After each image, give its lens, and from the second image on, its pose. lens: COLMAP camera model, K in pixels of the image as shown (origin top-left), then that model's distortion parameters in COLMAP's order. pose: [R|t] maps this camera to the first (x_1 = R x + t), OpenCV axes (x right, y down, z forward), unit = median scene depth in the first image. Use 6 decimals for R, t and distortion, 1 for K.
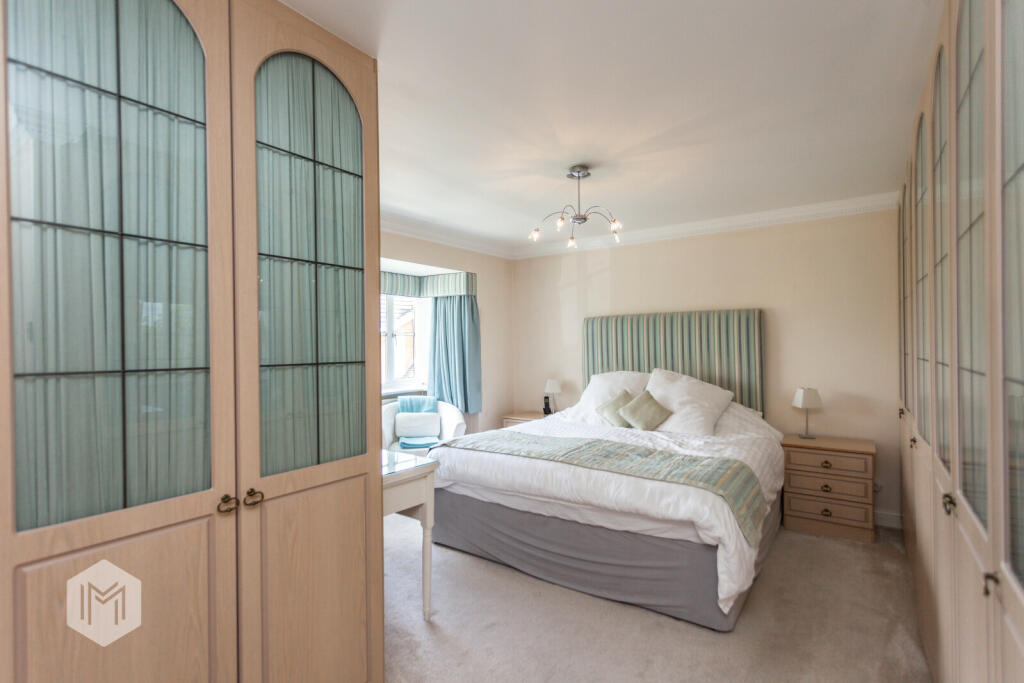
lens RADIAL K [[487.2, 0, 512.3], [0, 487.2, 340.7], [0, 0, 1]] dist [0.000785, 0.002139]
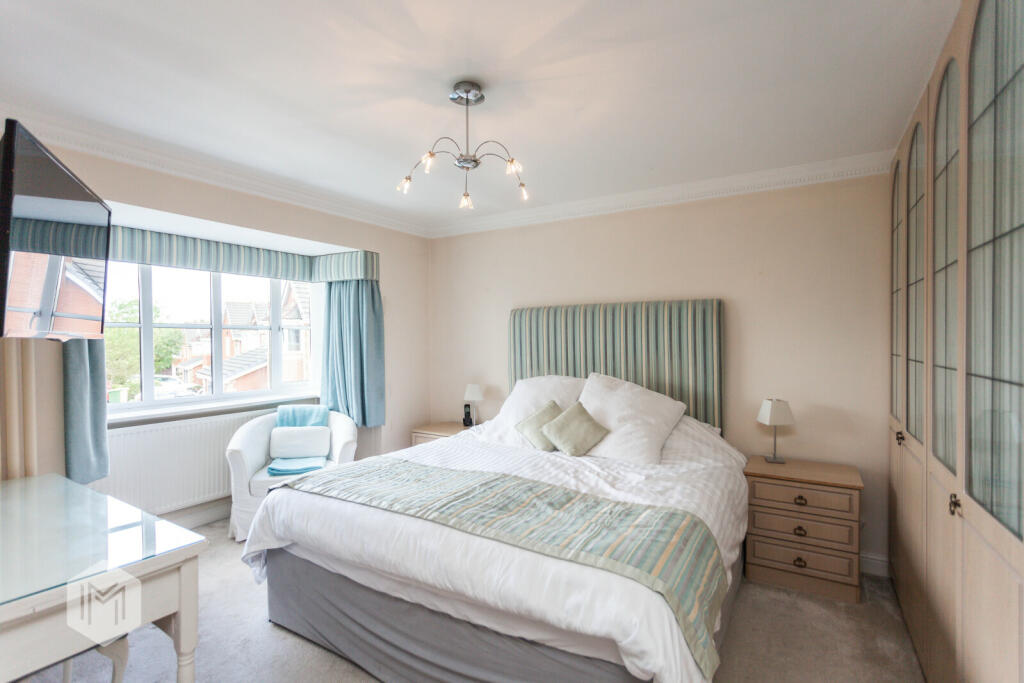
lens RADIAL K [[487.2, 0, 512.7], [0, 487.2, 342.1], [0, 0, 1]] dist [0.000785, 0.002139]
pose [[0.997183, 0.004131, 0.074887, 0.125597], [-0.005362, 0.999854, 0.016245, -0.006990], [-0.074809, -0.016600, 0.997060, 0.258463]]
